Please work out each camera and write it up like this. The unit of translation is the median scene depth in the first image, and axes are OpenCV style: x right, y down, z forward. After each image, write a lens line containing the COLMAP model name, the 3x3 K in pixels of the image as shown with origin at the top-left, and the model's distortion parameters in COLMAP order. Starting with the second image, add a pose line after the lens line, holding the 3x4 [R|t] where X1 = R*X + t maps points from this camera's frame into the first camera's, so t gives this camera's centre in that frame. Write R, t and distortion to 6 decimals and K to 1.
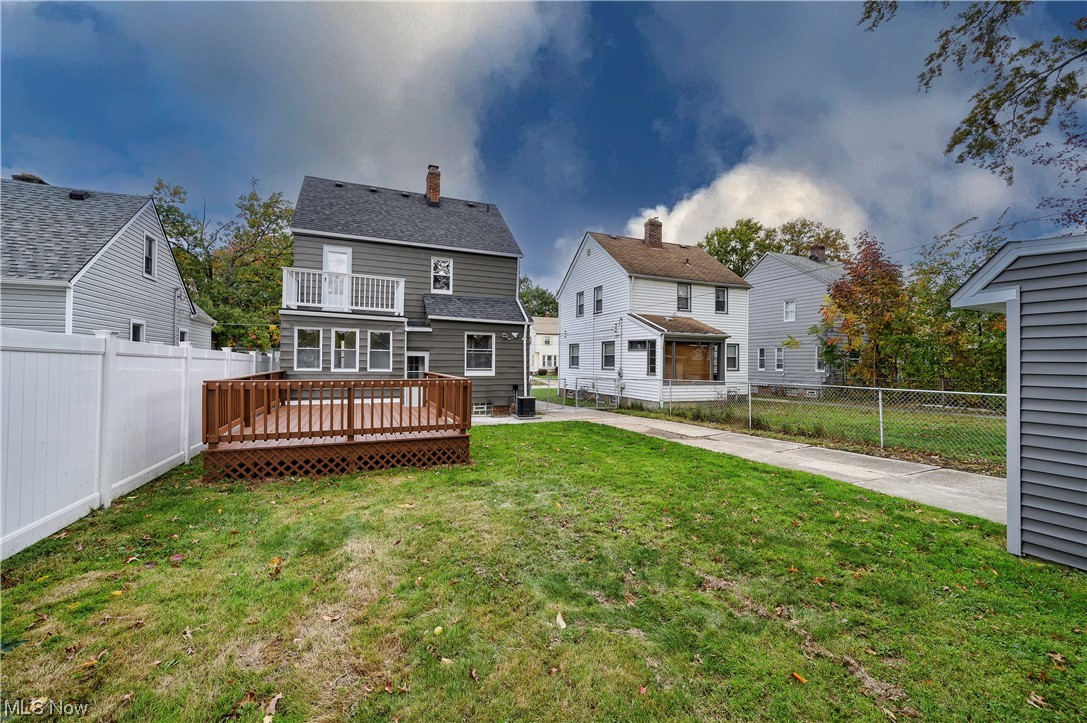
lens RADIAL K [[438.7, 0, 553.6], [0, 438.7, 362.3], [0, 0, 1]] dist [-0.004027, -0.000327]
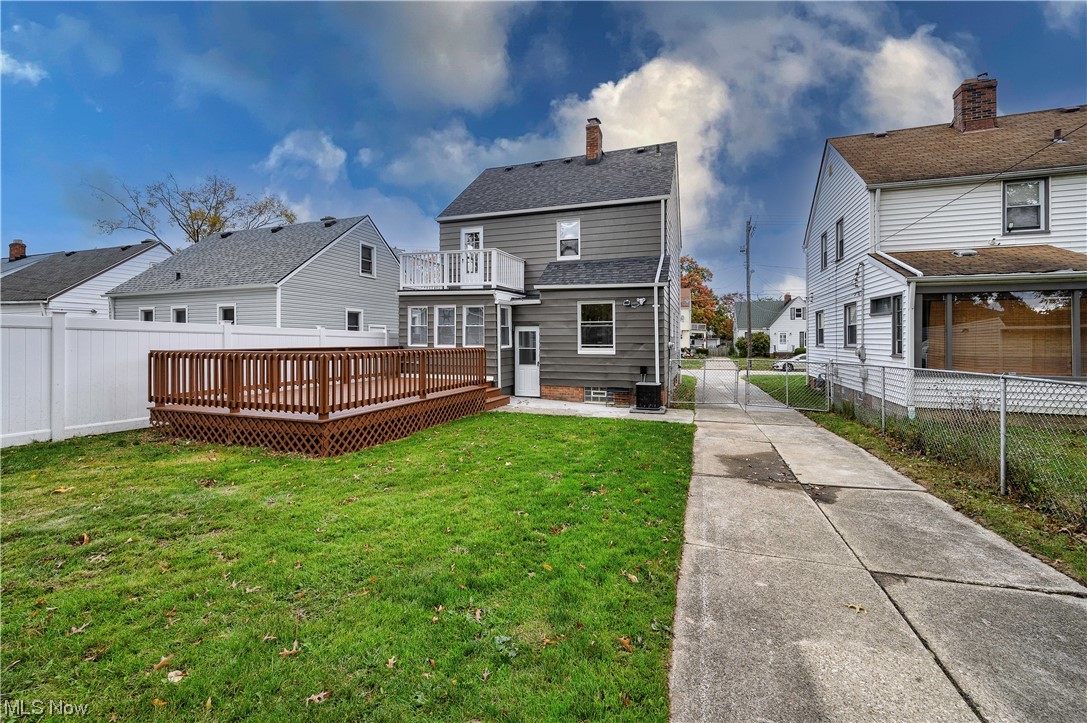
lens RADIAL K [[438.7, 0, 542.9], [0, 438.7, 338.5], [0, 0, 1]] dist [-0.004027, -0.000327]
pose [[0.725267, -0.010831, -0.688383, 0.312489], [0.003768, 0.999924, -0.011763, 0.010800], [0.688458, 0.005937, 0.725252, 0.328492]]
